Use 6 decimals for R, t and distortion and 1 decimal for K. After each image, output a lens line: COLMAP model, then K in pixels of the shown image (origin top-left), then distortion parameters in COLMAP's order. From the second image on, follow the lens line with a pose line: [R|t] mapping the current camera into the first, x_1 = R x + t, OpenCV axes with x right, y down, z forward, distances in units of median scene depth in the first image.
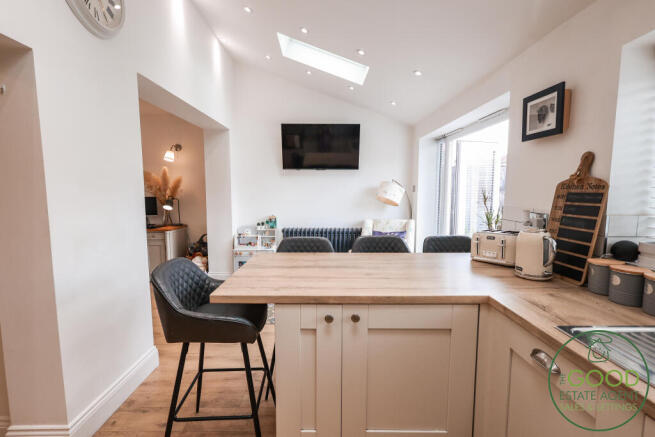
lens RADIAL K [[302.0, 0, 325.8], [0, 302.0, 220.5], [0, 0, 1]] dist [-0.005144, 0.001382]
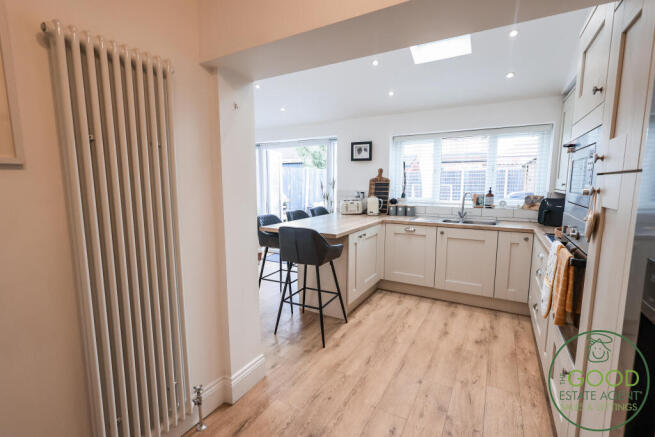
lens RADIAL K [[302.0, 0, 327.6], [0, 302.0, 220.6], [0, 0, 1]] dist [-0.005144, 0.001382]
pose [[0.502767, -0.113036, 0.856999, -1.711717], [0.095095, 0.992629, 0.075136, -0.002103], [-0.859175, 0.043721, 0.509810, 0.004940]]
